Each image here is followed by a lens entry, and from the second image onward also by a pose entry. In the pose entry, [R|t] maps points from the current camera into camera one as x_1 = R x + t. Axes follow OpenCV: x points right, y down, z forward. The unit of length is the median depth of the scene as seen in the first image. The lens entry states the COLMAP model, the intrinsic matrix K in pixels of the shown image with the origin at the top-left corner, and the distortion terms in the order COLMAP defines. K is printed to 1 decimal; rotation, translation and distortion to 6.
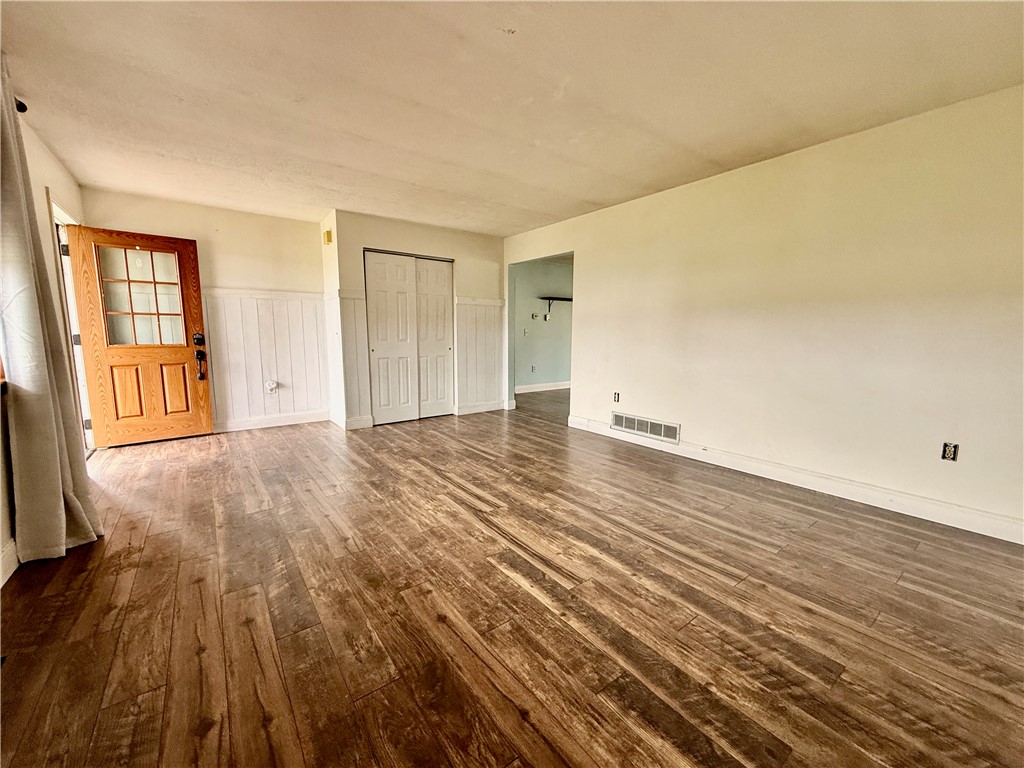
lens RADIAL K [[407.3, 0, 504.9], [0, 407.3, 382.6], [0, 0, 1]] dist [0.000021, -0.000653]
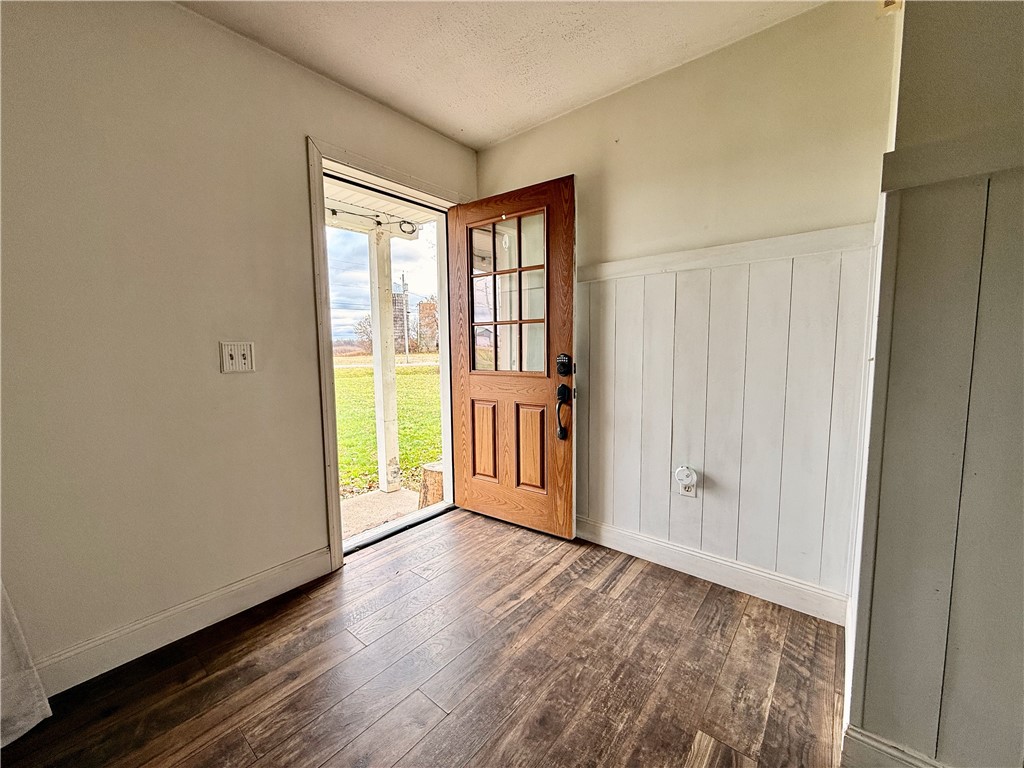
lens RADIAL K [[407.3, 0, 509.0], [0, 407.3, 384.0], [0, 0, 1]] dist [0.000021, -0.000653]
pose [[0.231853, 0.087003, -0.968852, -0.279070], [-0.106491, 0.992276, 0.063623, -0.120983], [0.966904, 0.088423, 0.239327, 0.907478]]
